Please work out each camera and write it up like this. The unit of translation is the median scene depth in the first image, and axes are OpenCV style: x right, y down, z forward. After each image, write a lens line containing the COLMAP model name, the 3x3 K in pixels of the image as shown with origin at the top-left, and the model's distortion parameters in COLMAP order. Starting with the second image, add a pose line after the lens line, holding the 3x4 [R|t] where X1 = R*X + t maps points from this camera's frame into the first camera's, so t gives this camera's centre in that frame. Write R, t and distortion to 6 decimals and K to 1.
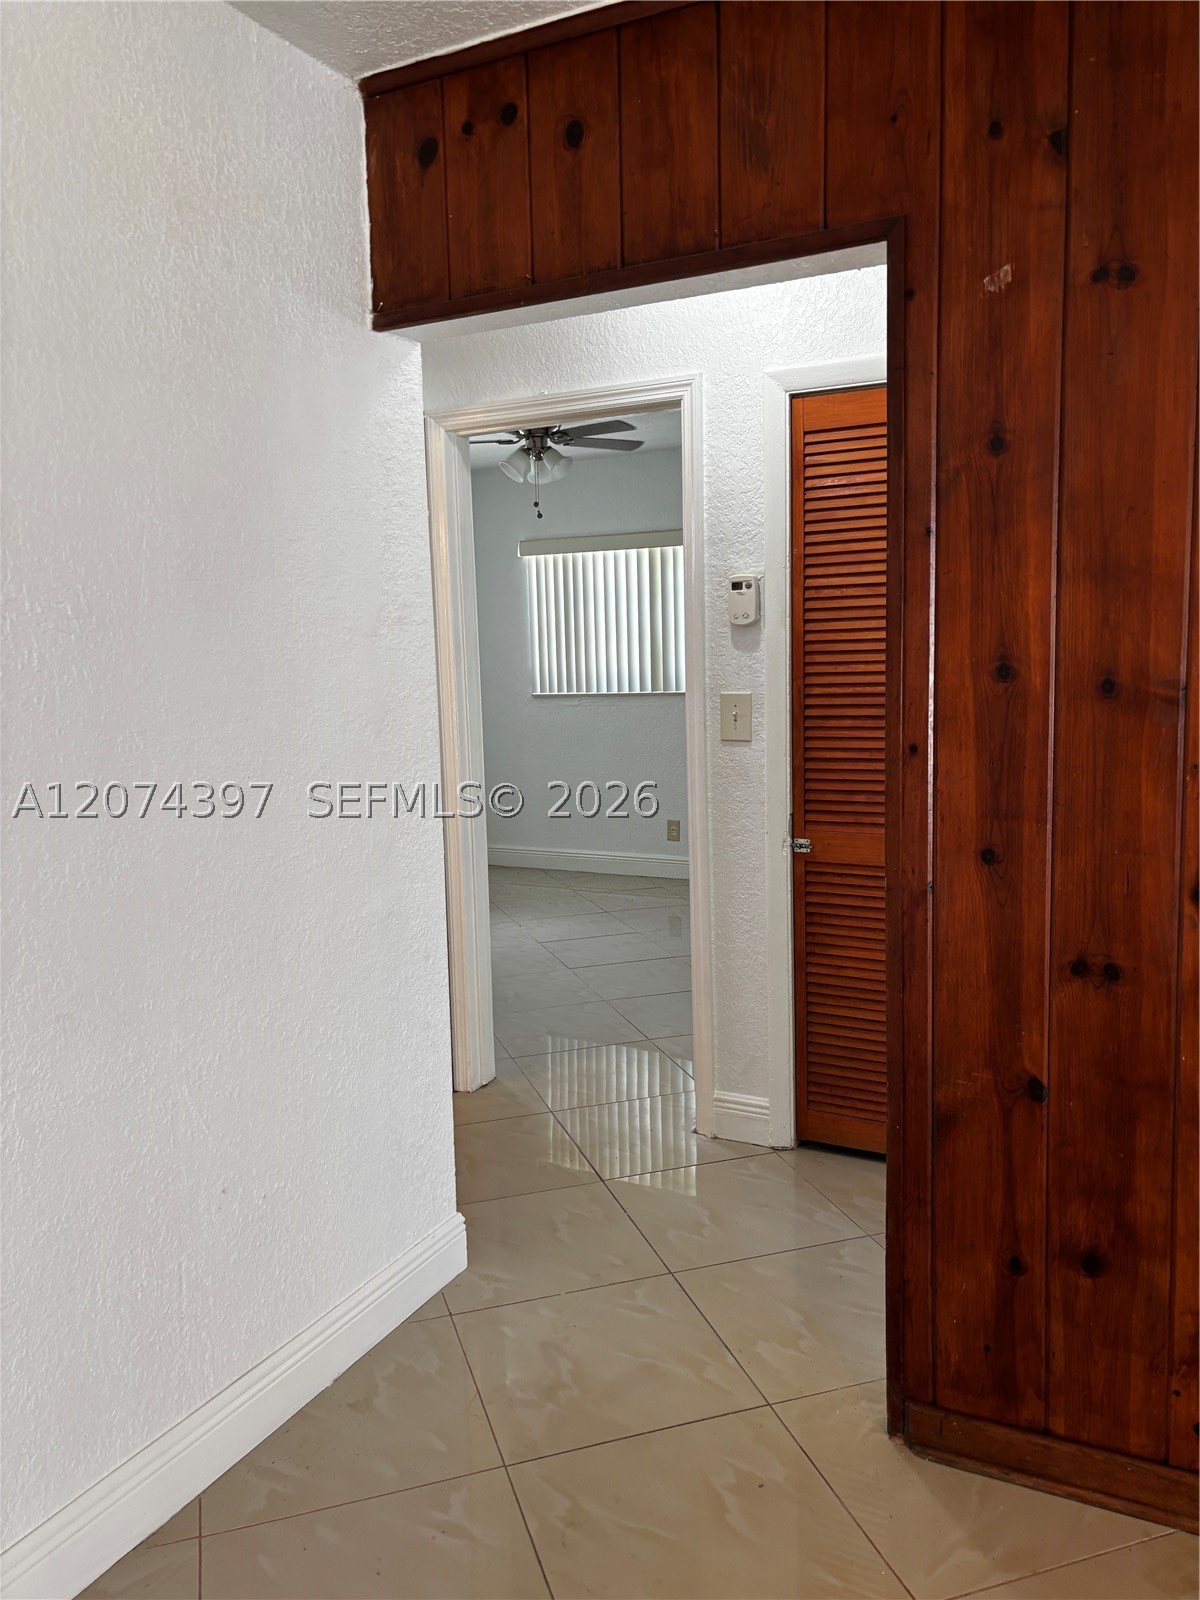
lens RADIAL K [[1224.0, 0, 597.1], [0, 1224.0, 792.7], [0, 0, 1]] dist [0.025653, 0.004321]
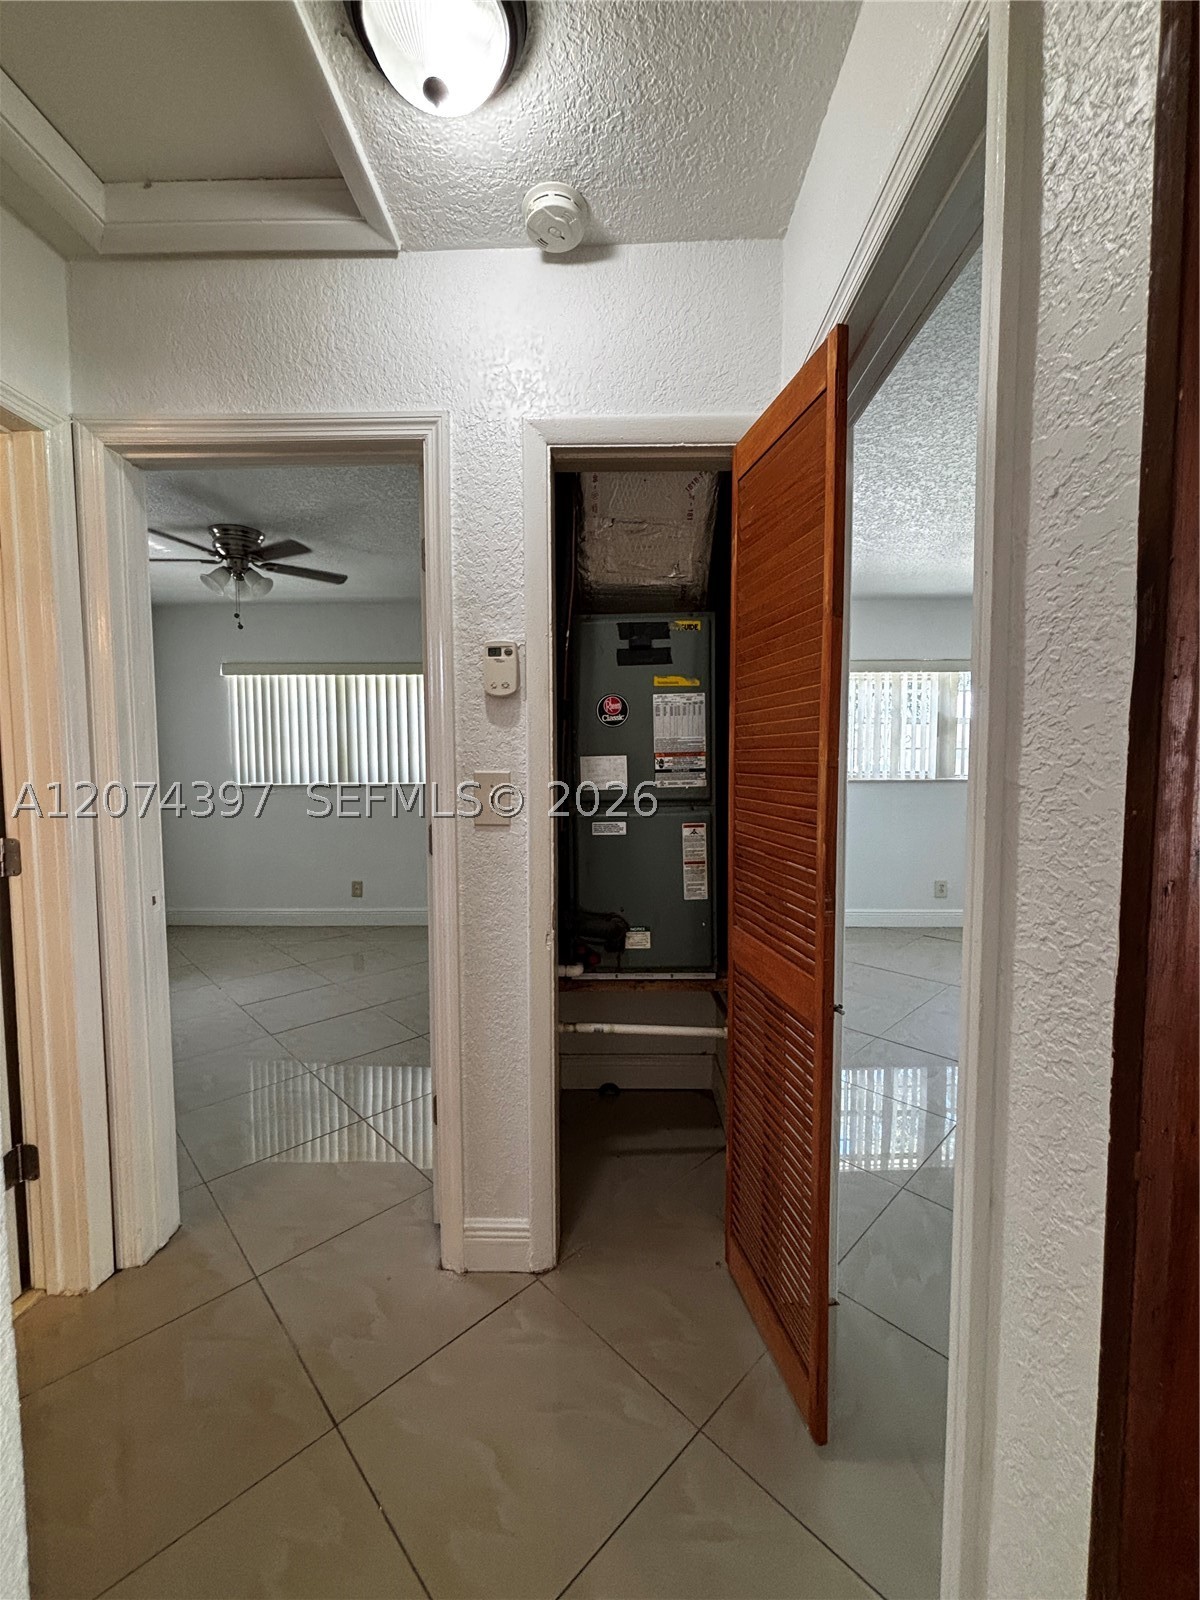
lens RADIAL K [[646.6, 0, 603.8], [0, 646.6, 800.4], [0, 0, 1]] dist [0.000853, 0.000151]
pose [[0.893972, -0.002451, 0.448116, -0.022056], [0.032159, 0.997758, -0.058698, -0.027552], [-0.446967, 0.066885, 0.892047, 0.488013]]
